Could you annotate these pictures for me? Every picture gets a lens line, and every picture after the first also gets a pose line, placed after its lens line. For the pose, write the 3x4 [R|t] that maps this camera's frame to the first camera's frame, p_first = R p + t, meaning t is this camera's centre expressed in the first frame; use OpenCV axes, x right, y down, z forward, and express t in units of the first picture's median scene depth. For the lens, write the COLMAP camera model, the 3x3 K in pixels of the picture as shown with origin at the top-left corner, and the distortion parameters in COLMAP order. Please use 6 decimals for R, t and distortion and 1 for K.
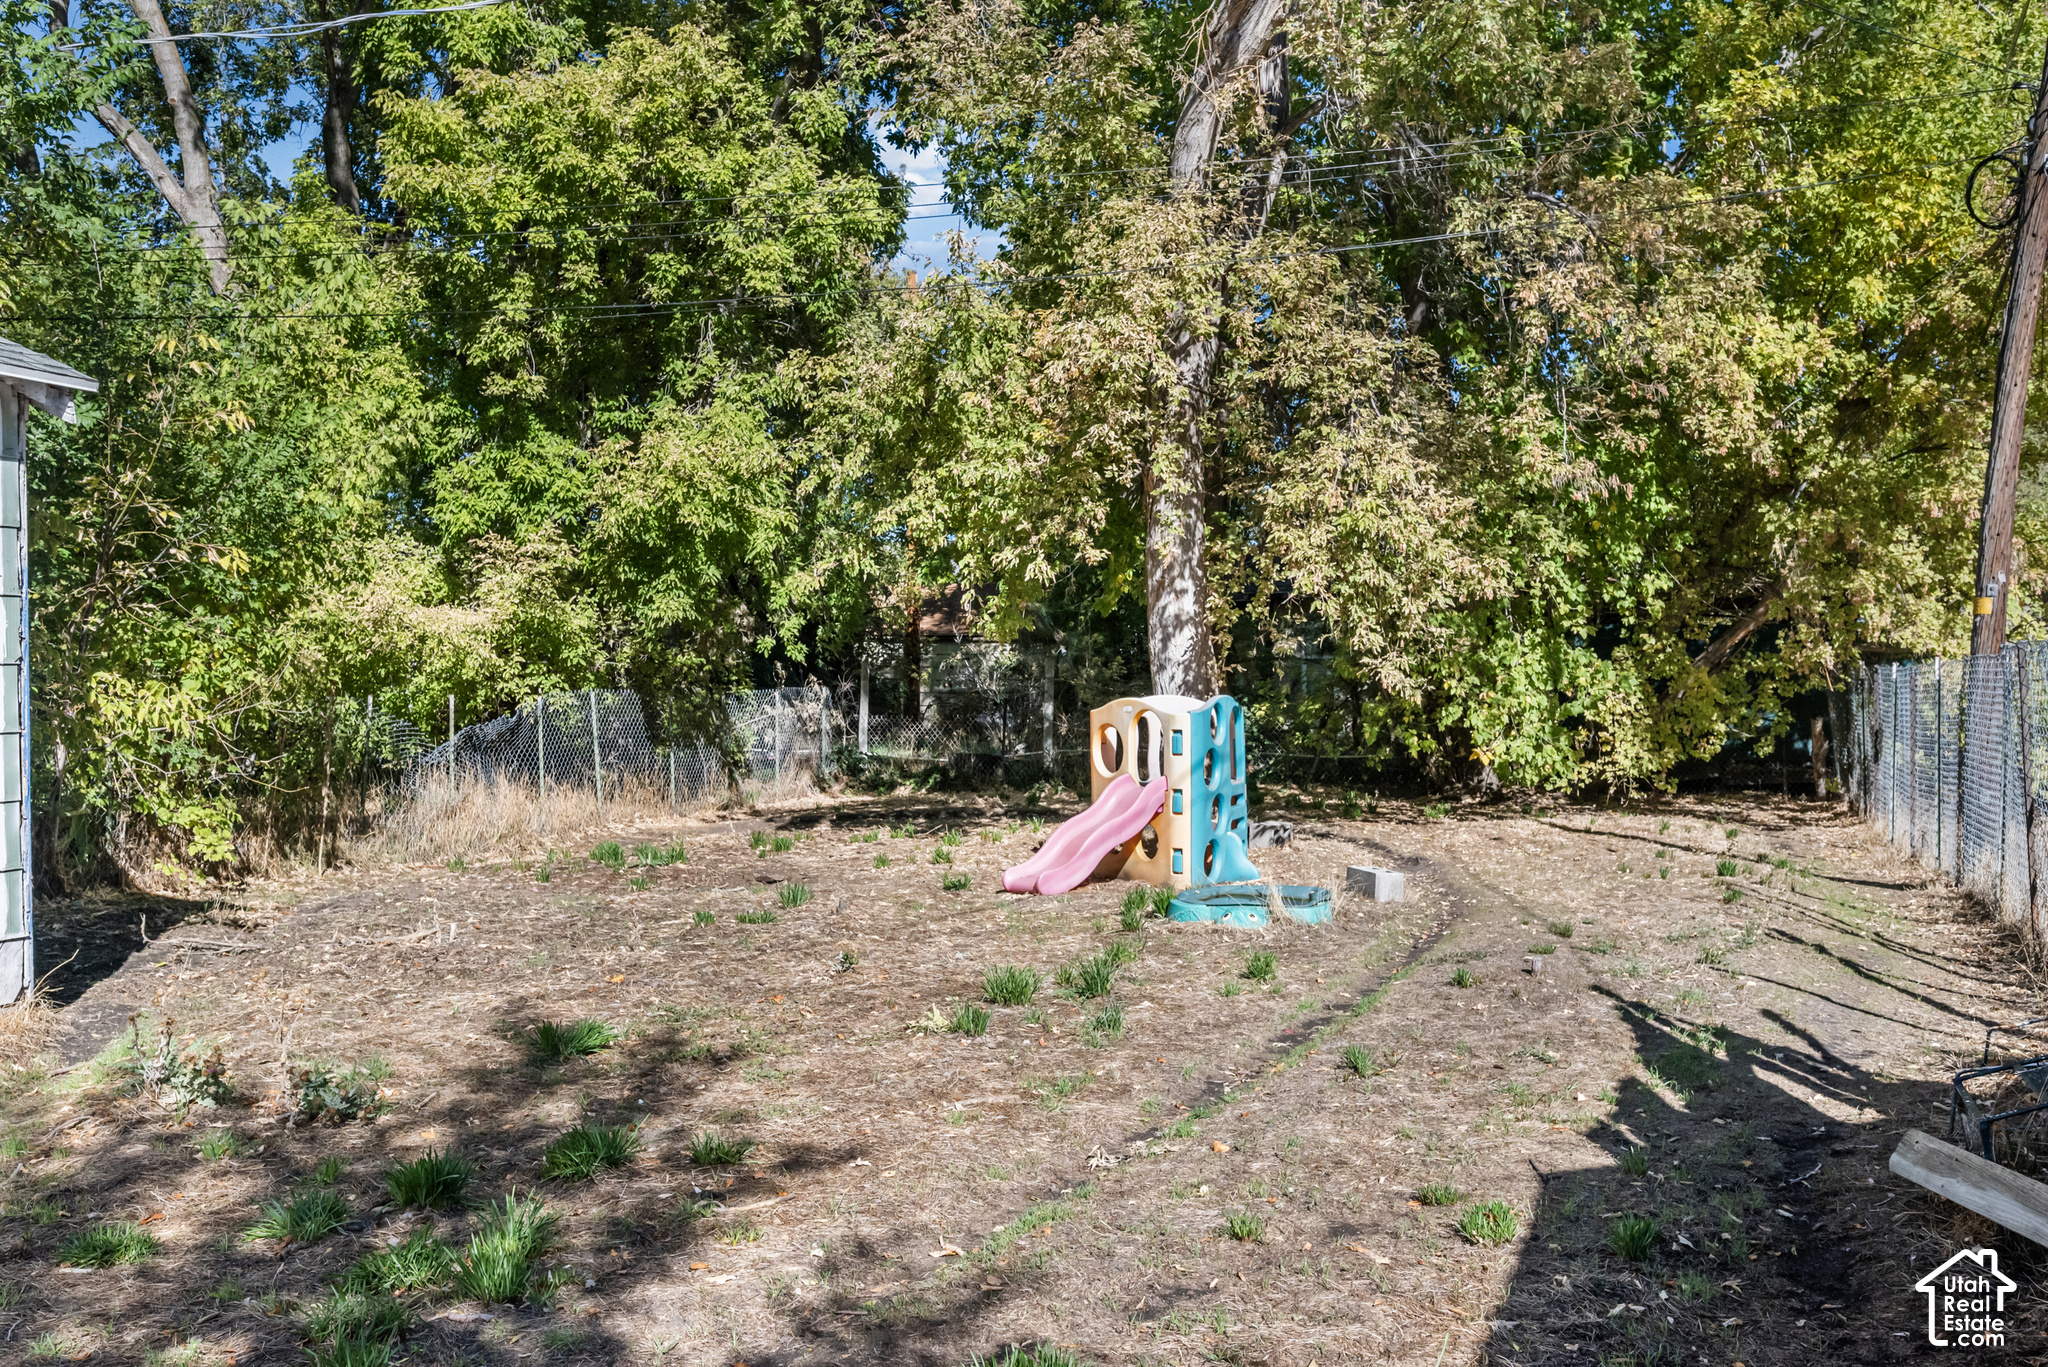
lens RADIAL K [[1782.6, 0, 1024.0], [0, 1782.6, 683.5], [0, 0, 1]] dist [-0.003474, 0.000747]
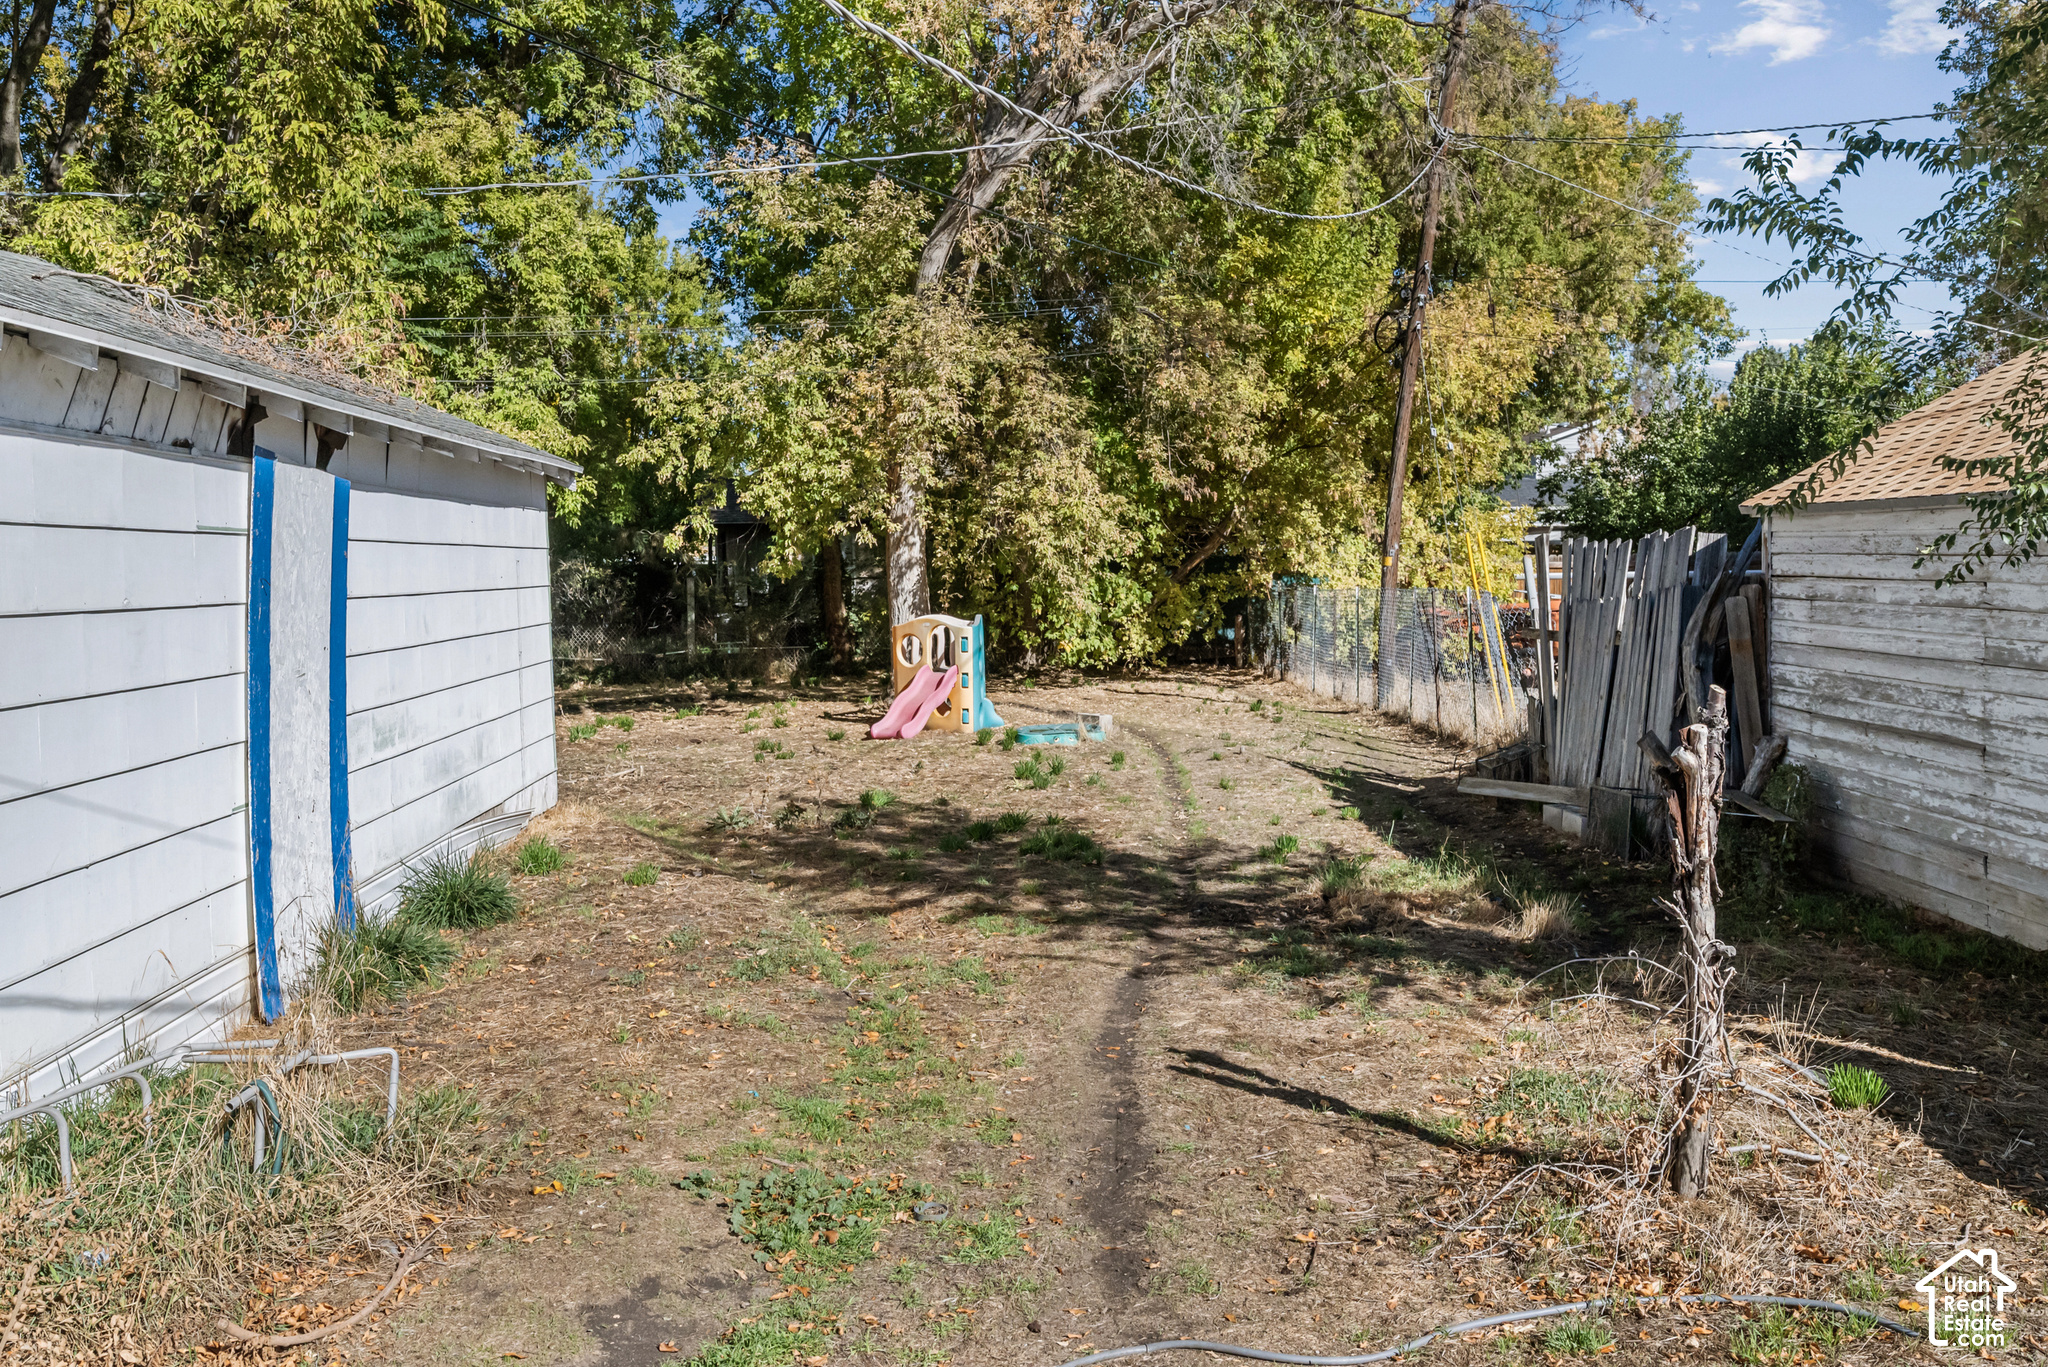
lens RADIAL K [[1782.6, 0, 1024.0], [0, 1782.6, 683.5], [0, 0, 1]] dist [-0.003474, 0.000747]
pose [[0.920965, -0.035232, 0.388050, -0.394506], [0.010408, 0.997773, 0.065888, -0.030494], [-0.389507, -0.056641, 0.919280, -0.422895]]
